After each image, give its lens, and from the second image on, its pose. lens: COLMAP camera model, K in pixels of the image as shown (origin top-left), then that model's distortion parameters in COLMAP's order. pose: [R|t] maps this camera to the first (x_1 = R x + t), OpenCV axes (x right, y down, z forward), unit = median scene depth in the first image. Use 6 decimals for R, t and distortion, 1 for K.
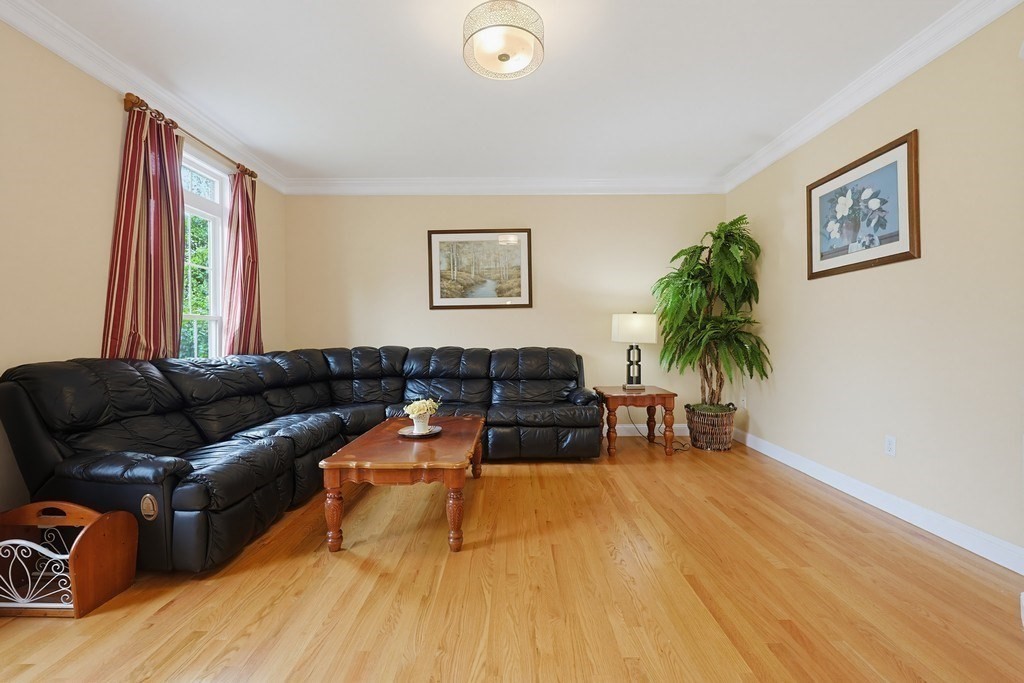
lens RADIAL K [[438.6, 0, 510.5], [0, 438.6, 337.6], [0, 0, 1]] dist [0.001609, 0.000317]
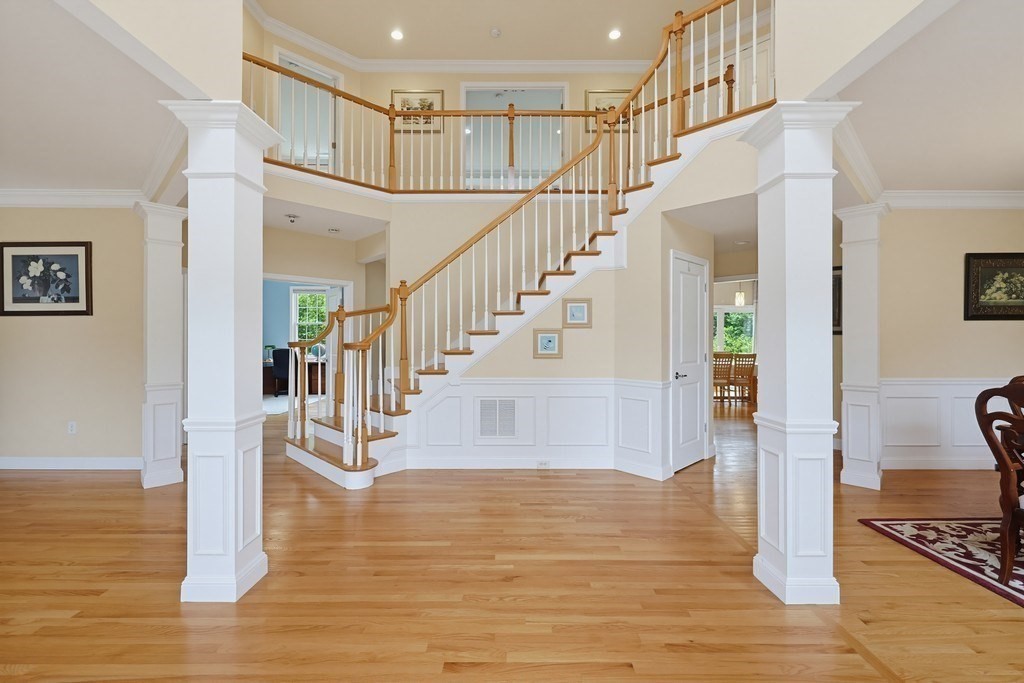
lens RADIAL K [[429.3, 0, 510.4], [0, 429.3, 337.8], [0, 0, 1]] dist [0.000851, -0.000036]
pose [[0.002910, 0.007462, 0.999968, -0.620220], [0.001536, 0.999971, -0.007467, -0.062039], [-0.999995, 0.001557, 0.002899, -0.536478]]
